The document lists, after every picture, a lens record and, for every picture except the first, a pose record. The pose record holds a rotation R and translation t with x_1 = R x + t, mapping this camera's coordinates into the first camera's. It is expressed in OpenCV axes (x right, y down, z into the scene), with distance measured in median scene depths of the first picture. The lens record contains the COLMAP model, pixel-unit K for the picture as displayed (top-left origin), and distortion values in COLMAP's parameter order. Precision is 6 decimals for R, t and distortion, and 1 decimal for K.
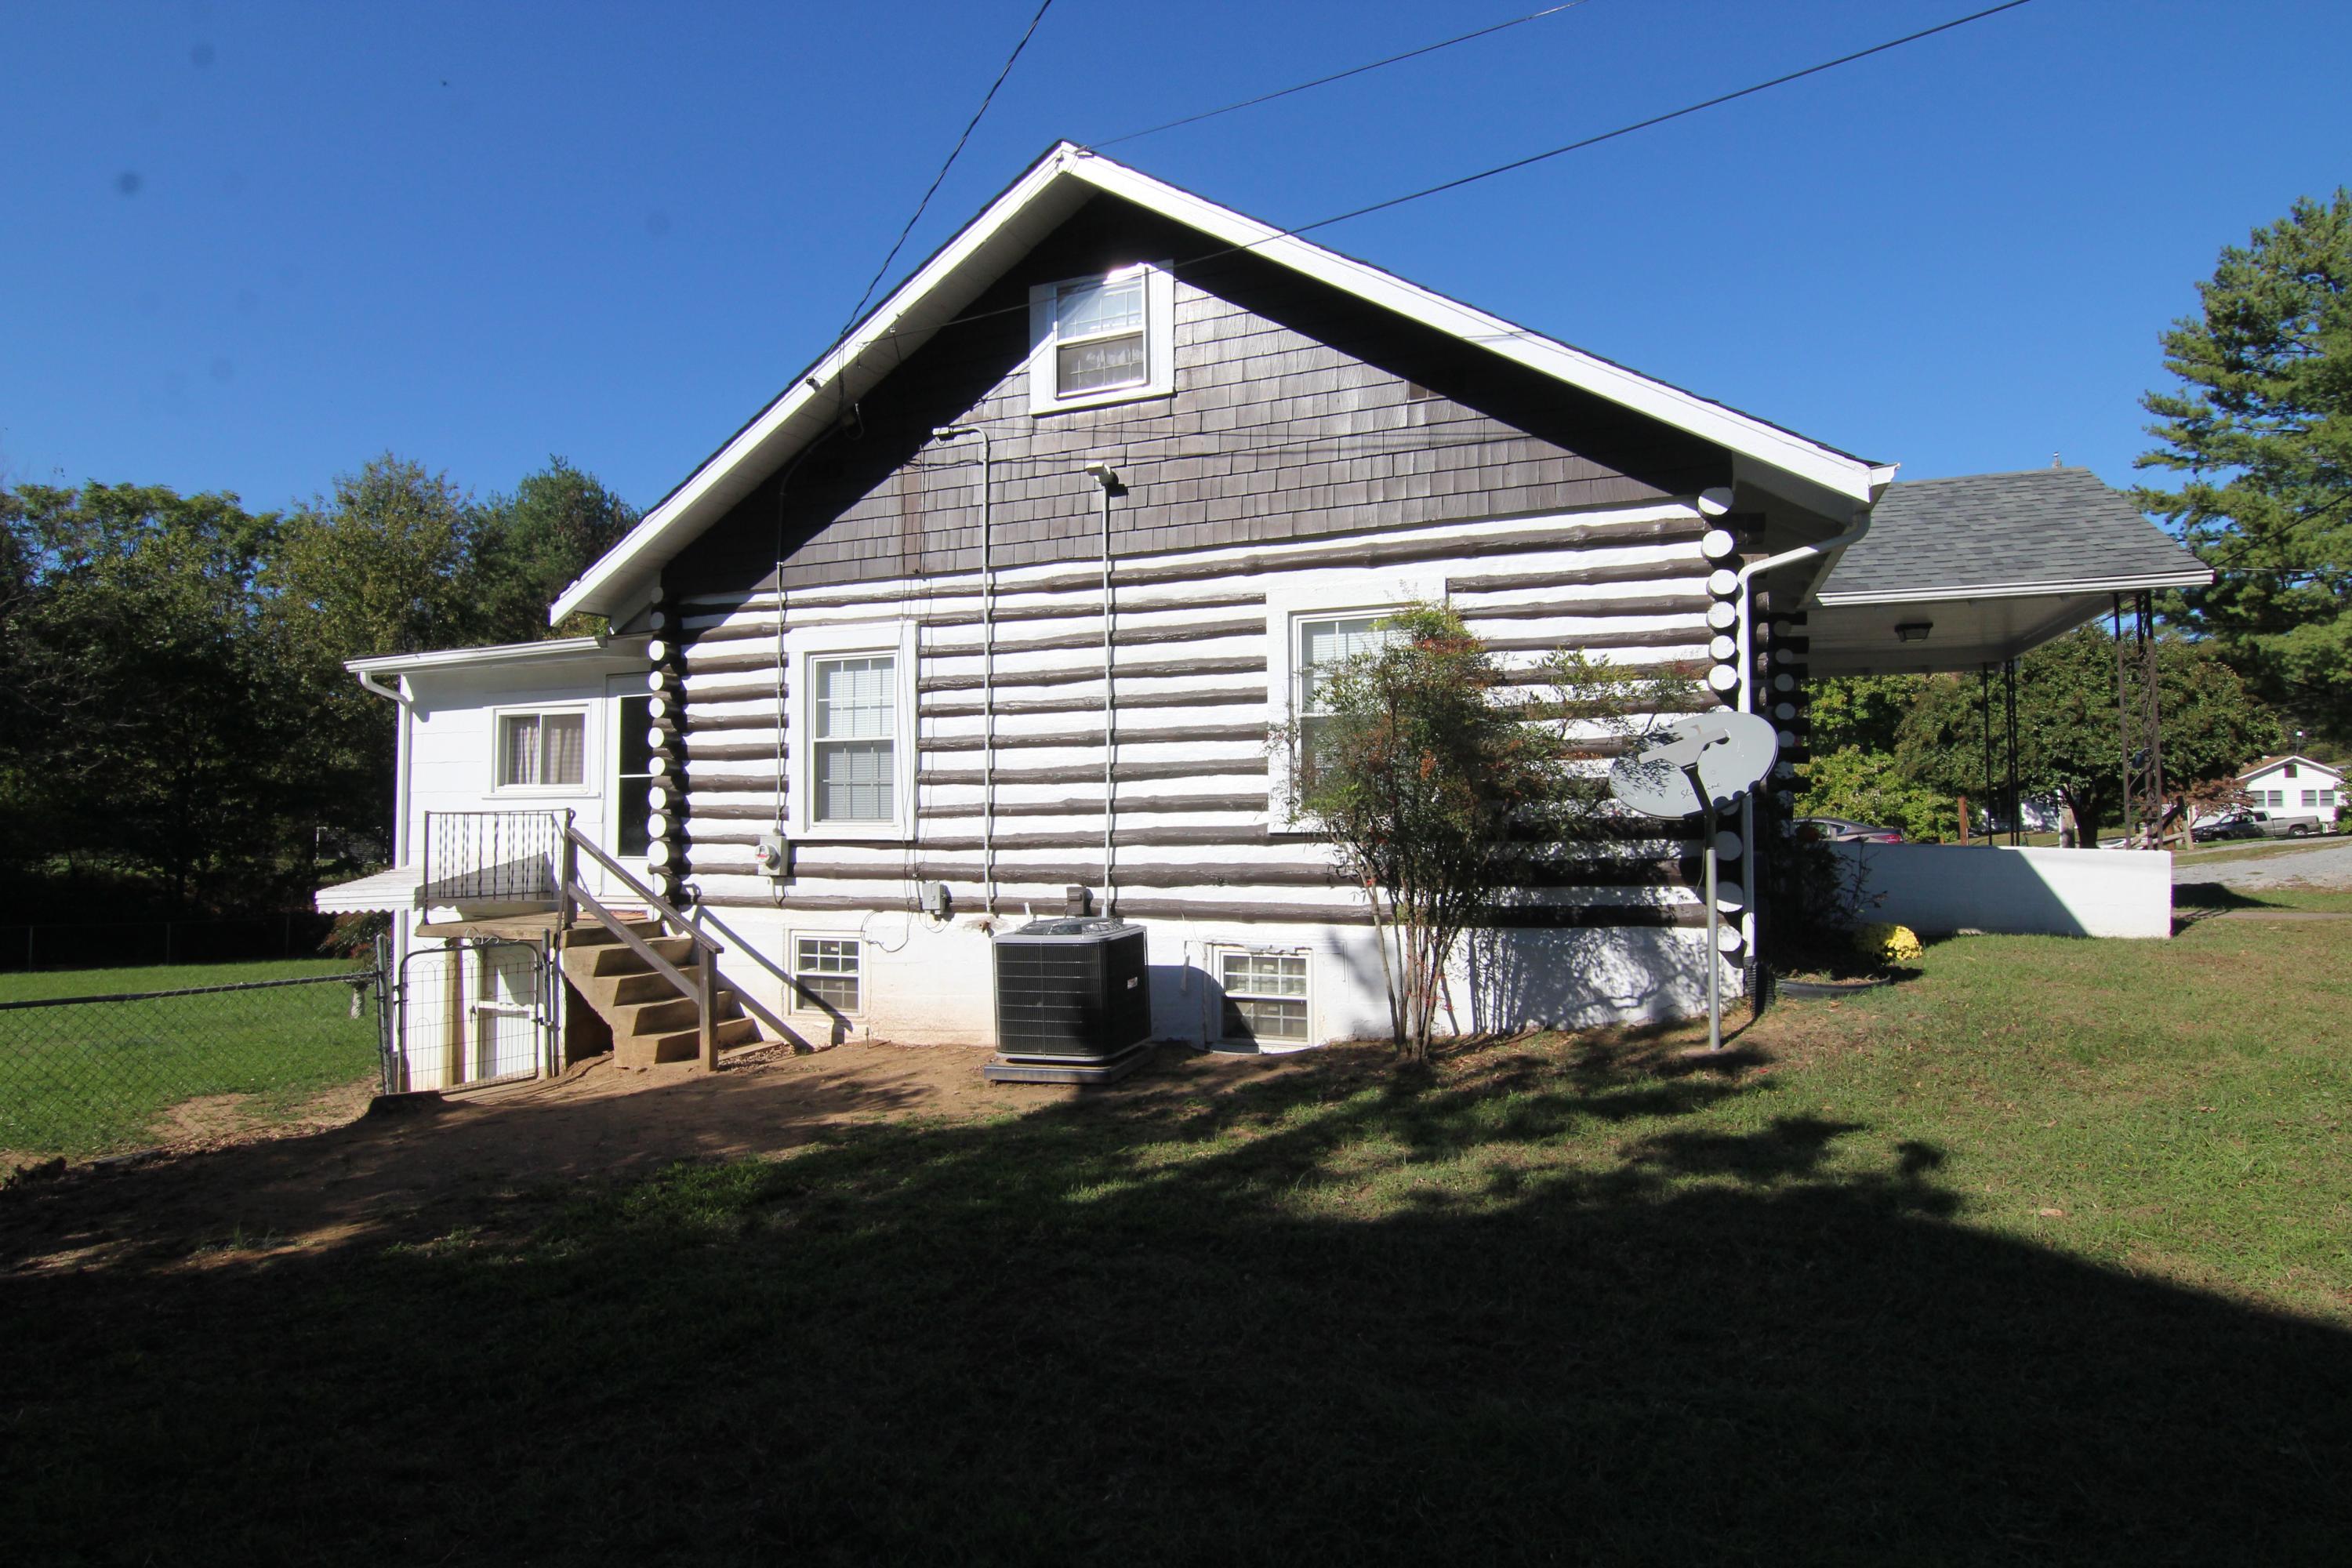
lens RADIAL K [[1196.0, 0, 1176.0], [0, 1196.0, 784.0], [0, 0, 1]] dist [-0.011145, -0.007159]
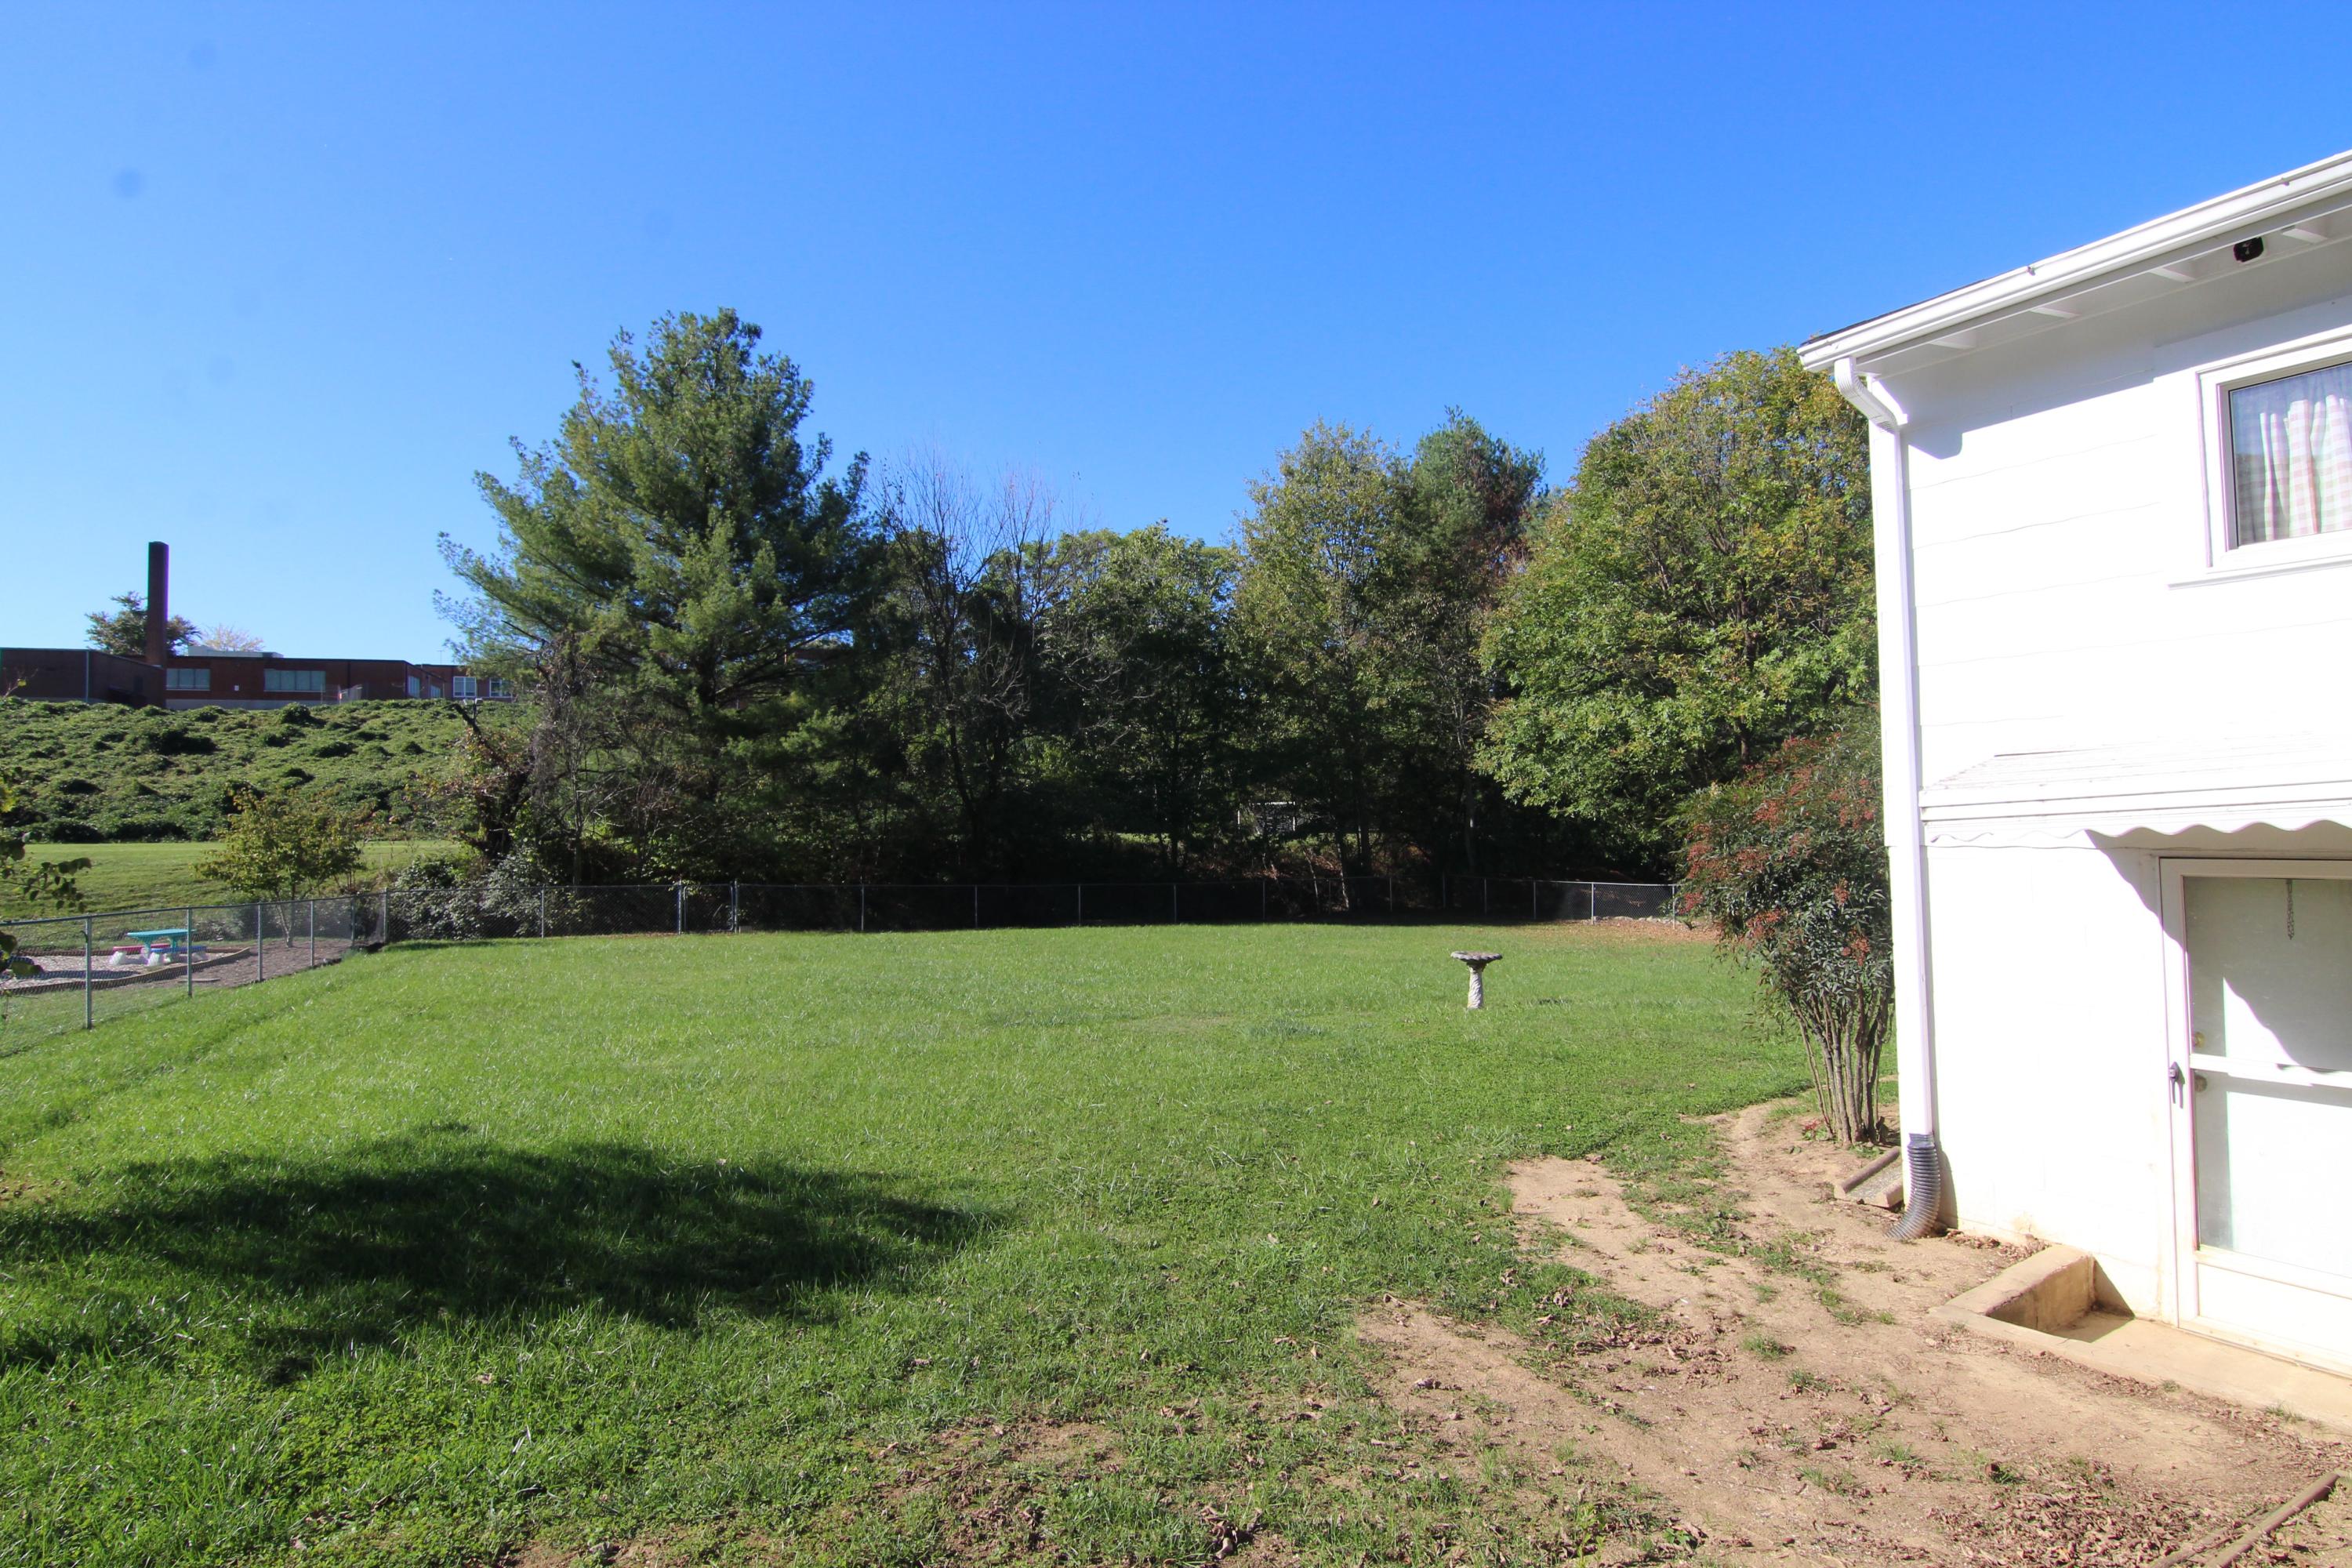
lens RADIAL K [[1193.2, 0, 1176.0], [0, 1193.2, 784.0], [0, 0, 1]] dist [-0.002943, -0.015182]
pose [[0.799547, -0.027303, -0.599983, -0.190457], [0.037381, 0.999292, 0.004341, 0.021297], [0.599440, -0.025899, 0.800001, 0.134981]]
